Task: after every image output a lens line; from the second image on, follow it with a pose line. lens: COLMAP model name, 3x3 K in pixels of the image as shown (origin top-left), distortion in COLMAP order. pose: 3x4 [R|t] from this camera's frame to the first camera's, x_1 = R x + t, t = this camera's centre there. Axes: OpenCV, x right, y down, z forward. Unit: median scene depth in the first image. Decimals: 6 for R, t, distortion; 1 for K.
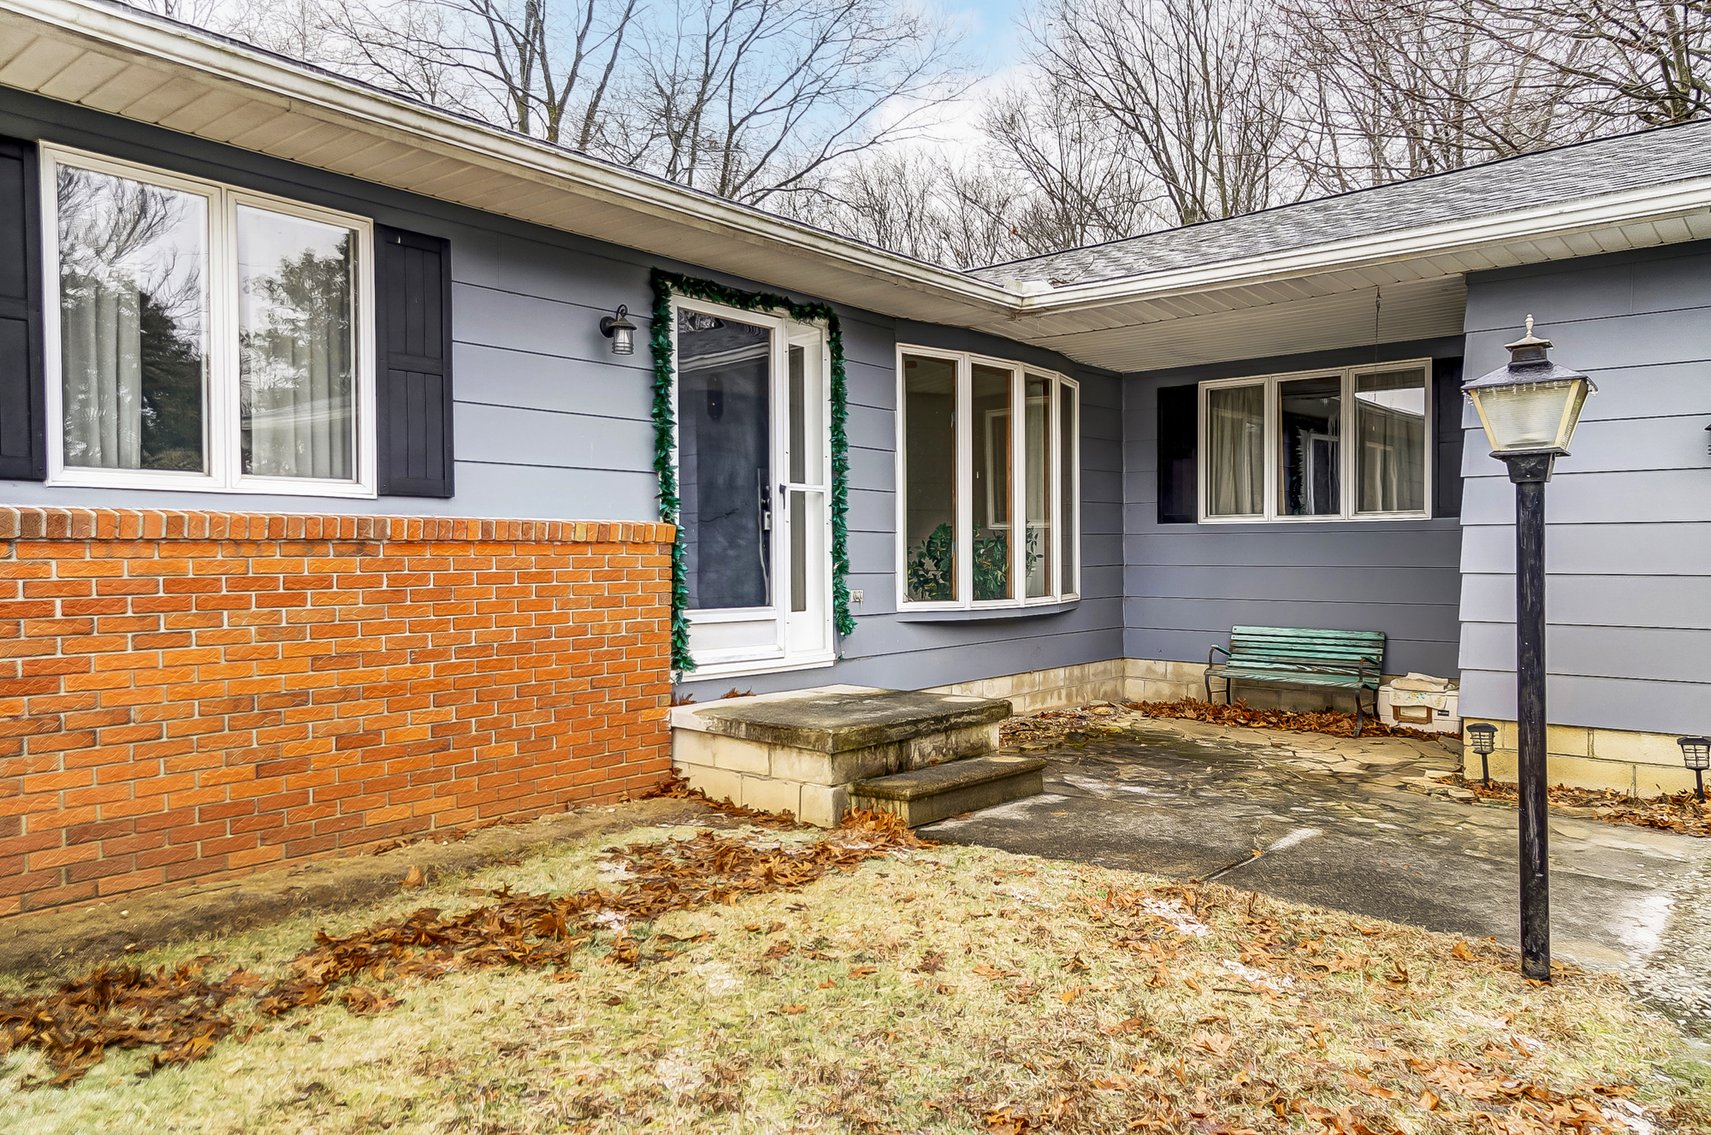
lens RADIAL K [[1185.7, 0, 855.5], [0, 1185.7, 567.5], [0, 0, 1]] dist [-0.001303, -0.000221]
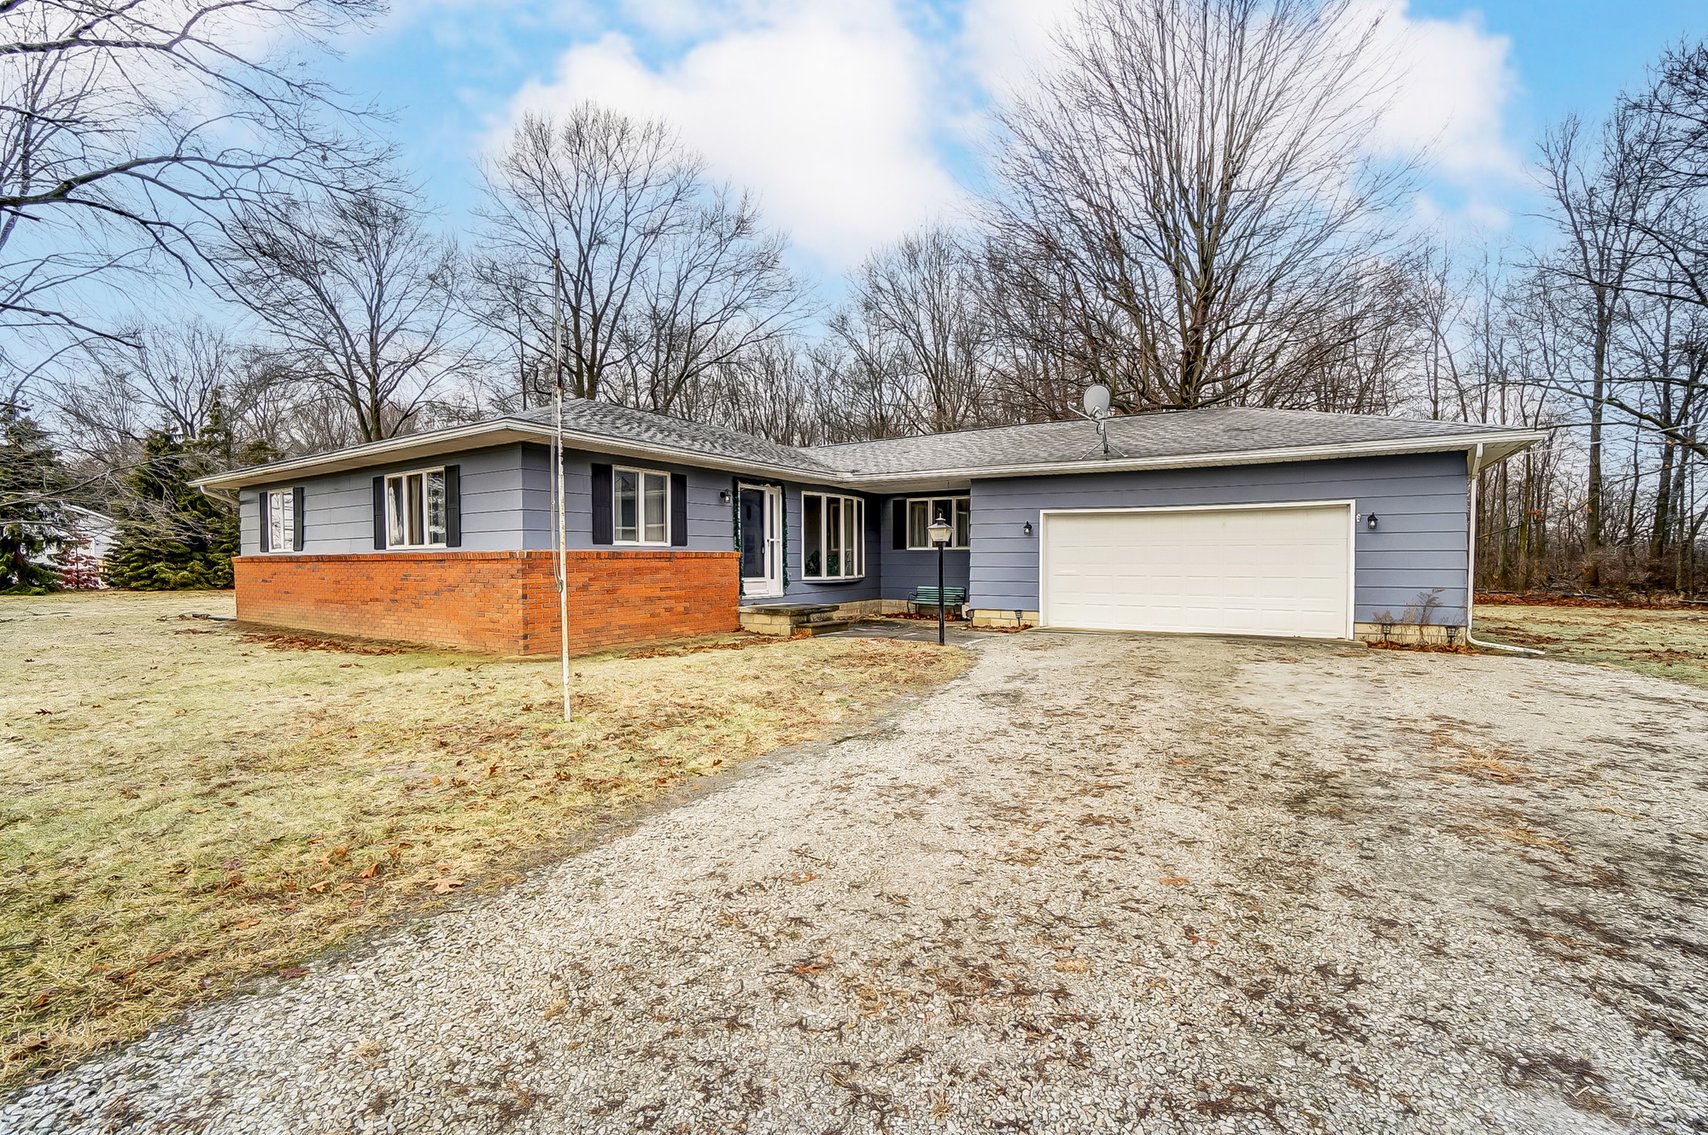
lens RADIAL K [[776.8, 0, 853.7], [0, 776.8, 537.7], [0, 0, 1]] dist [-0.036582, 0.000759]
pose [[0.989689, 0.004096, 0.143175, -0.121295], [0.001504, 0.999239, -0.038984, 0.007270], [-0.143226, 0.038797, 0.988929, -1.004976]]
